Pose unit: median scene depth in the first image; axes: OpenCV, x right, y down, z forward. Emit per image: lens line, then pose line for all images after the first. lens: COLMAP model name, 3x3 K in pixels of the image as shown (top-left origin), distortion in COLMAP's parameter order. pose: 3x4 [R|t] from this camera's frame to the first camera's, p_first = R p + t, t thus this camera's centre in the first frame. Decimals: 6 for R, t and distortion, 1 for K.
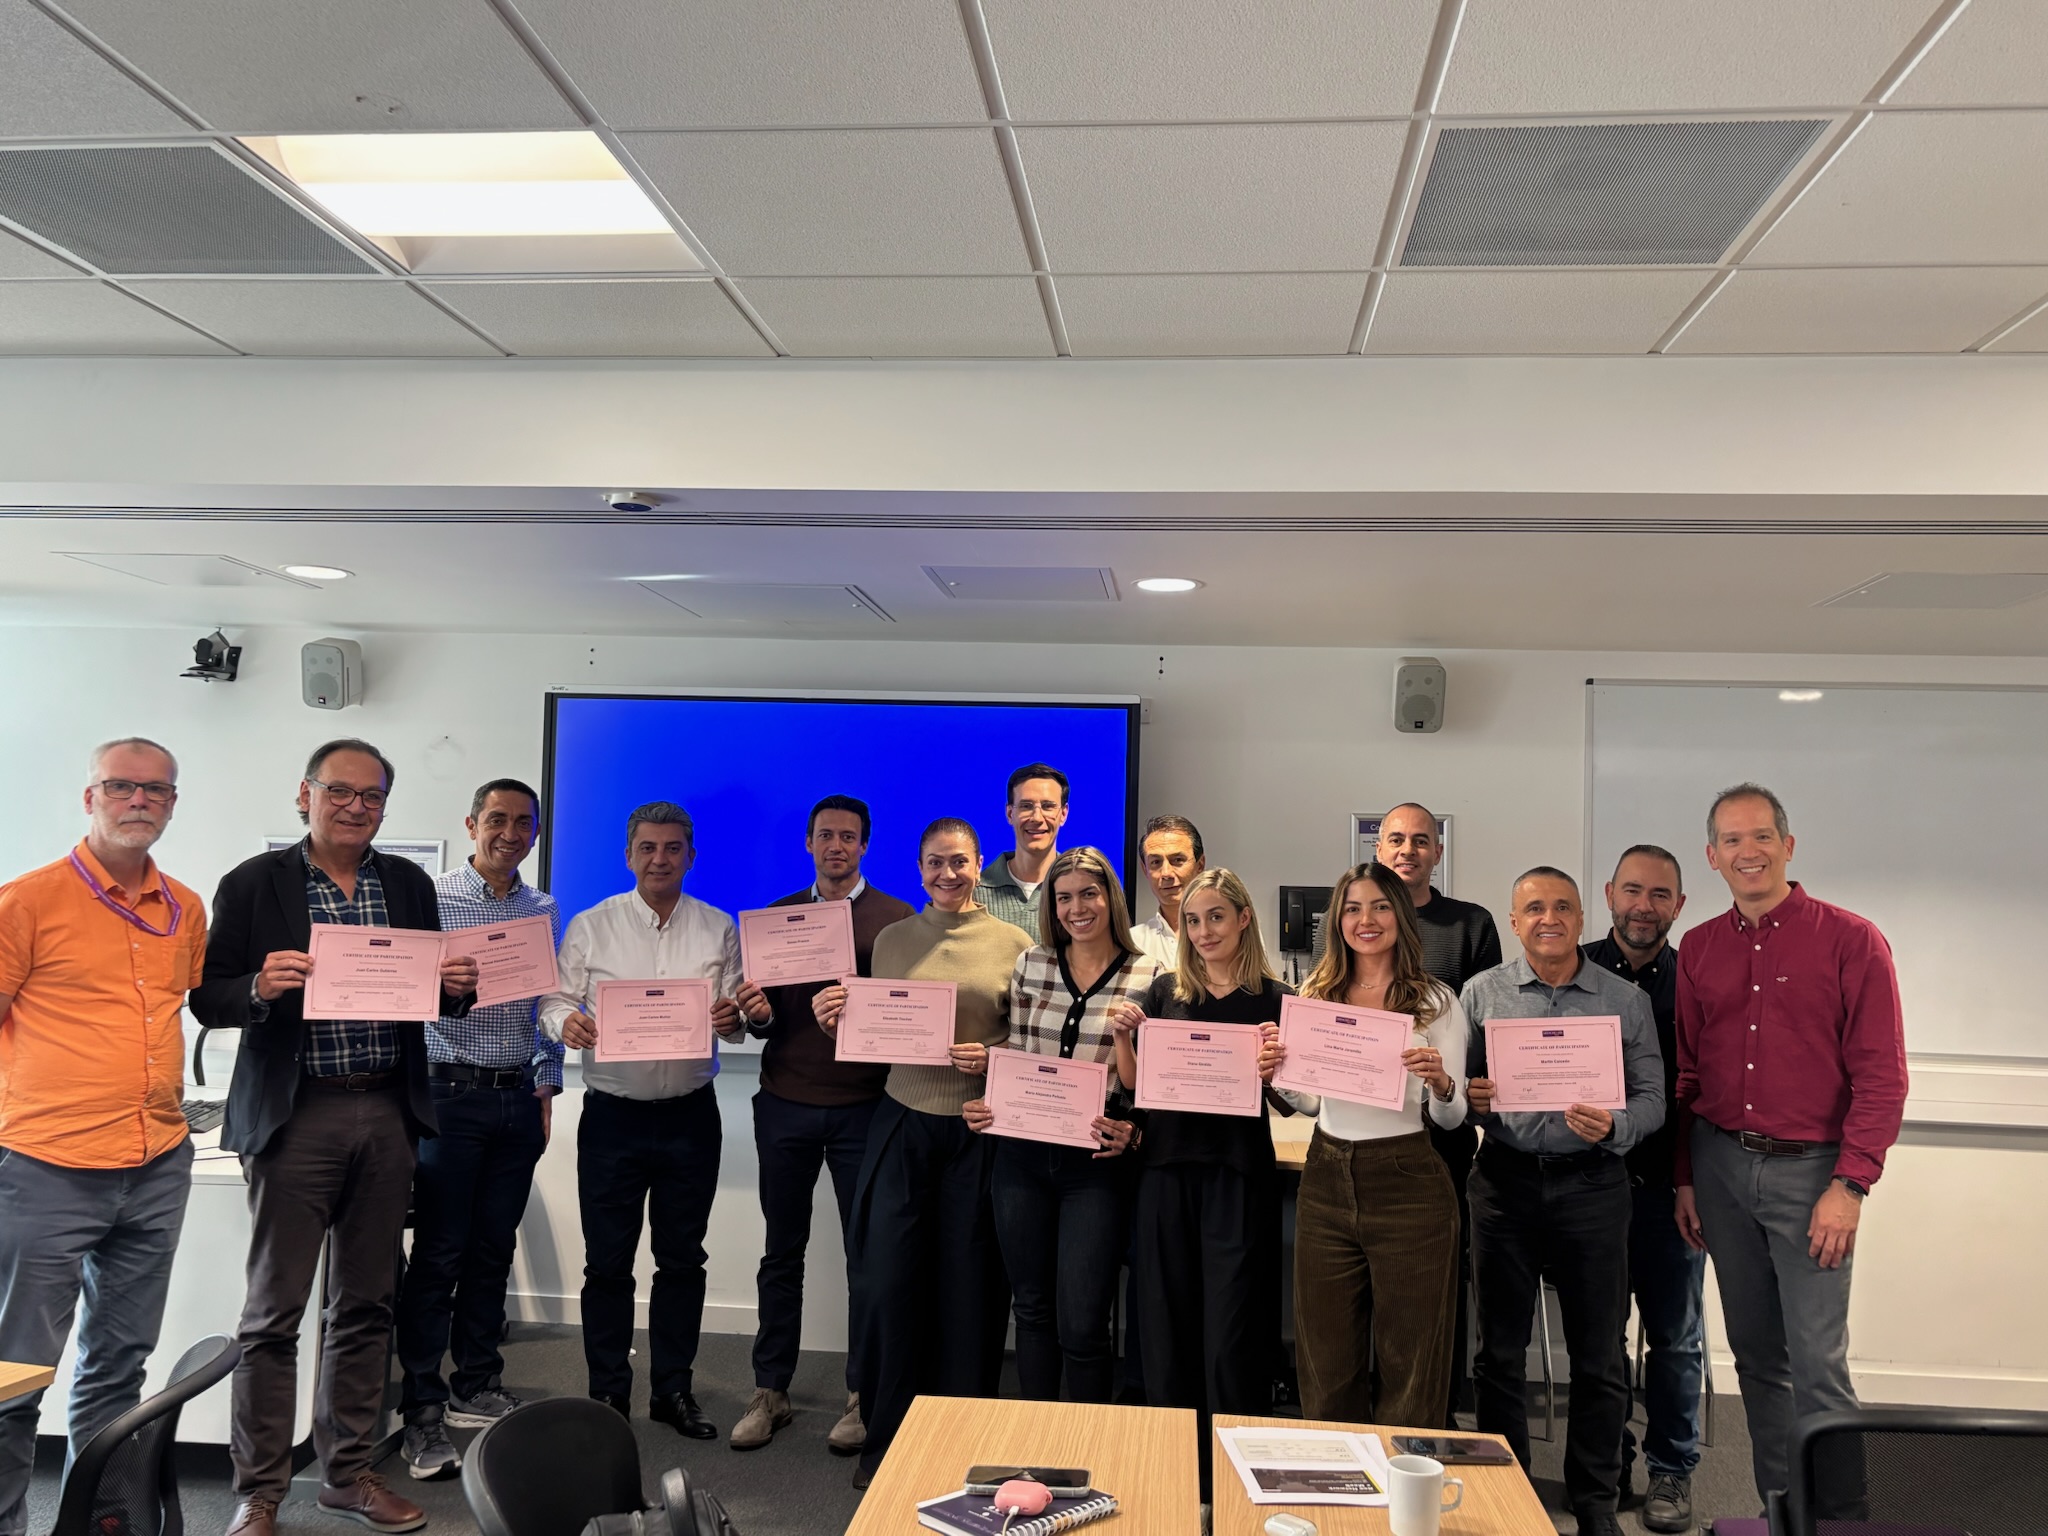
lens RADIAL K [[1664.0, 0, 1024.0], [0, 1664.0, 768.0], [0, 0, 1]] dist [0.038381, -0.000473]
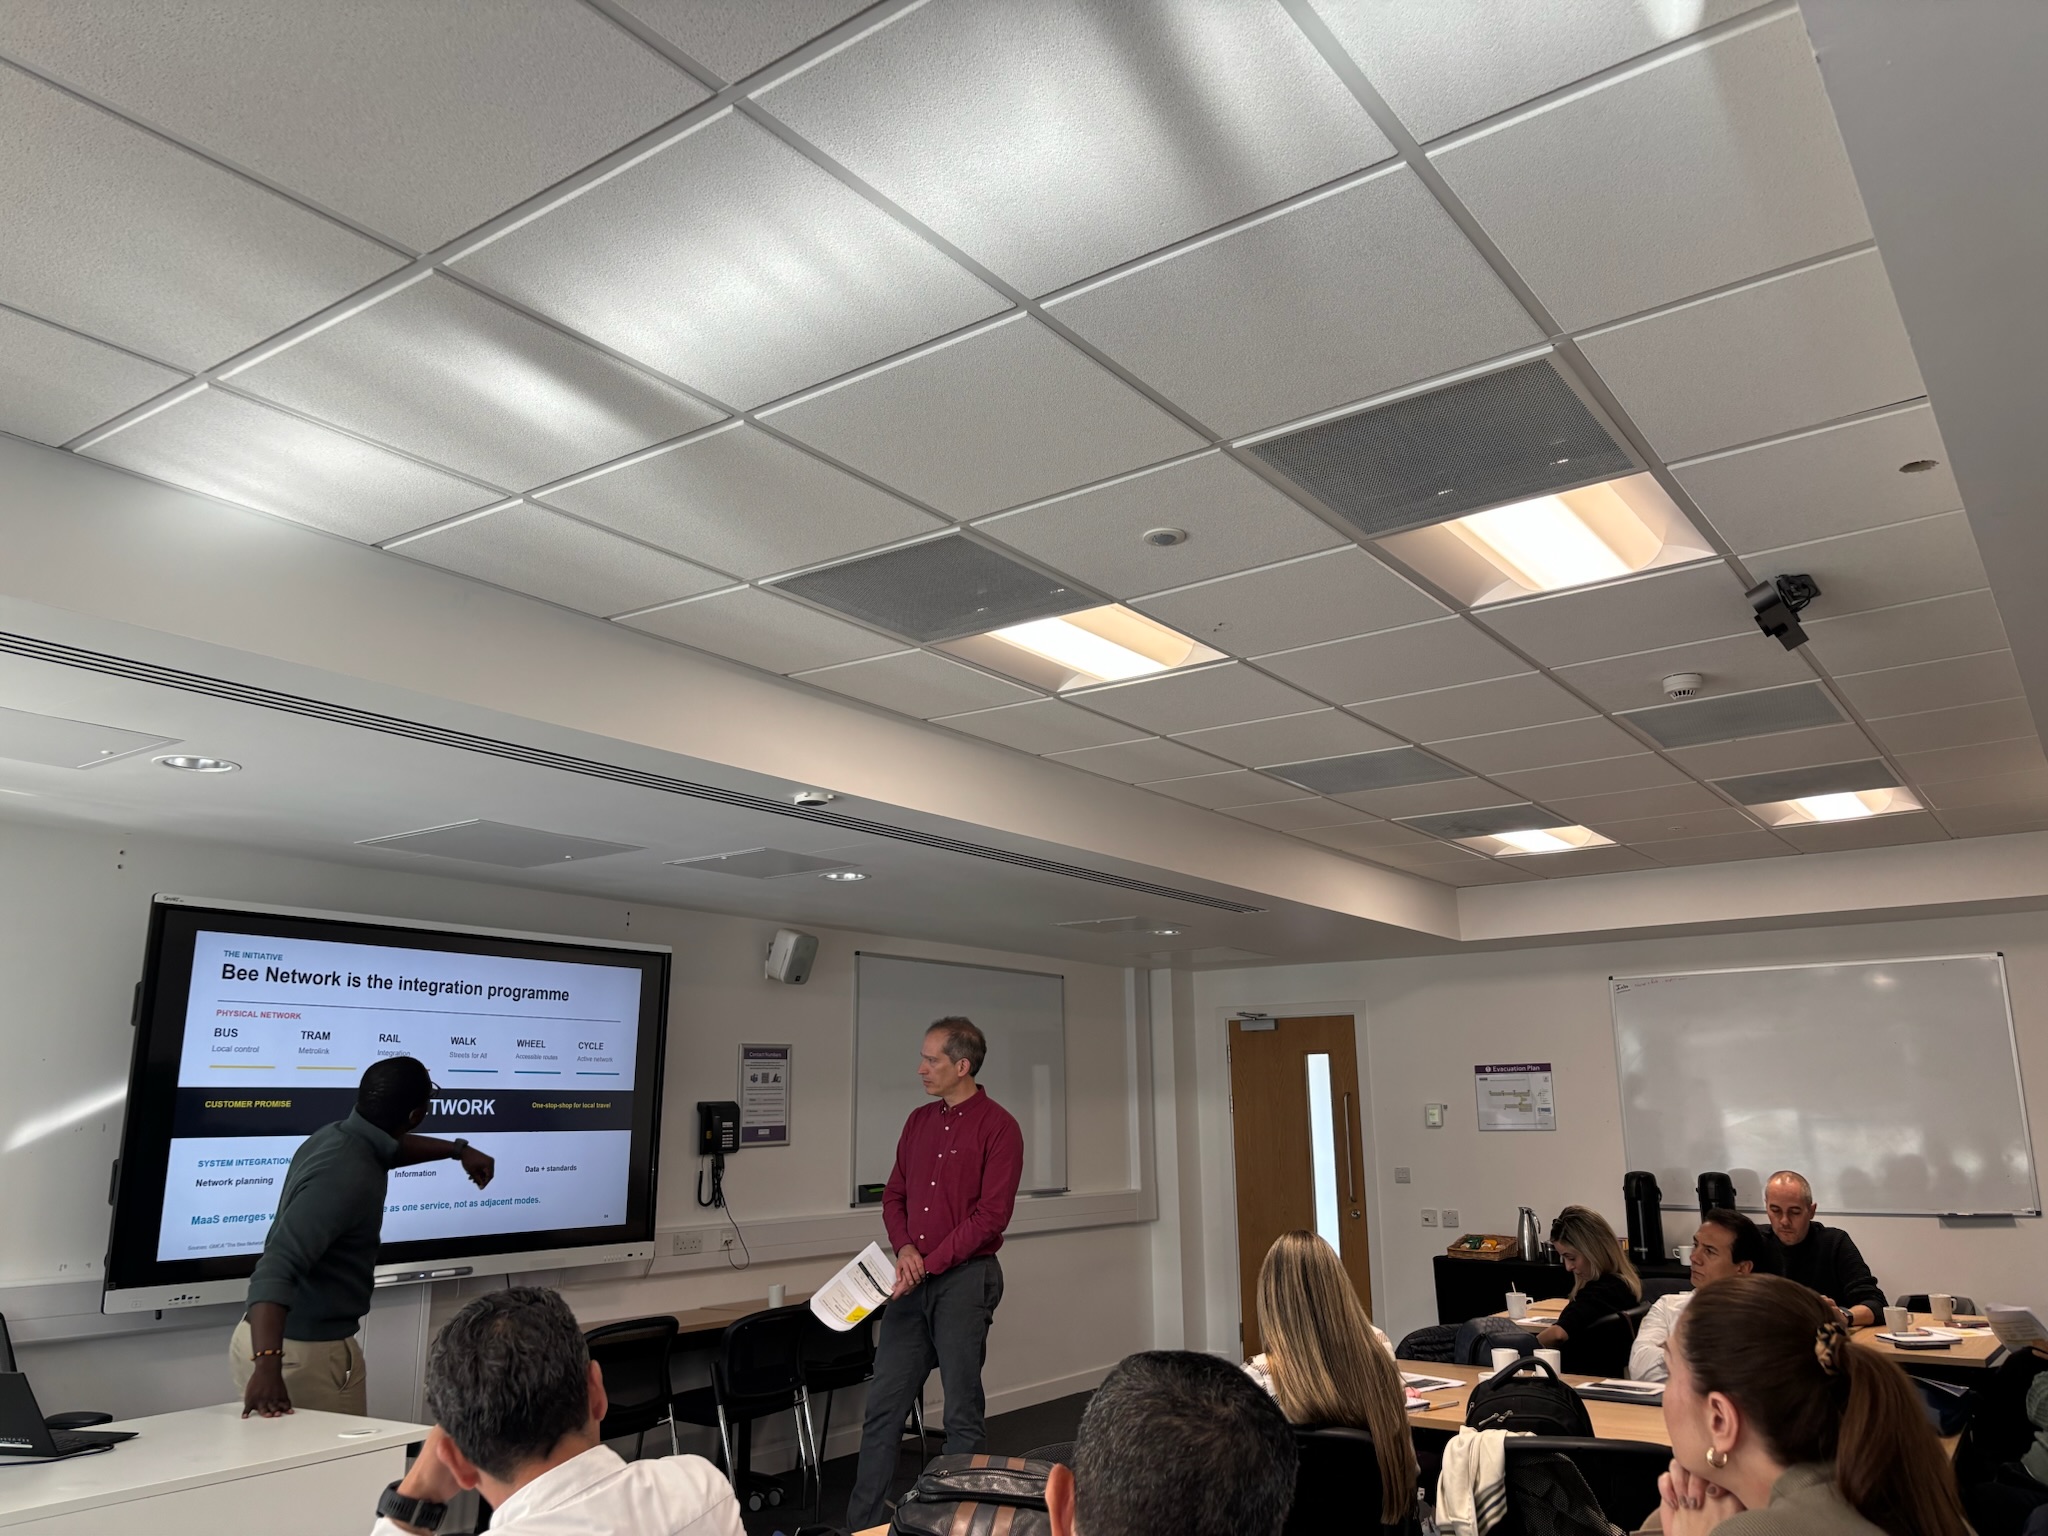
lens RADIAL K [[1538.5, 0, 1024.0], [0, 1538.5, 768.0], [0, 0, 1]] dist [-0.004006, -0.002150]
pose [[0.496697, 0.156778, 0.853647, -0.776862], [-0.042129, 0.986746, -0.156709, -0.006489], [-0.866901, 0.041874, 0.496719, 0.197281]]
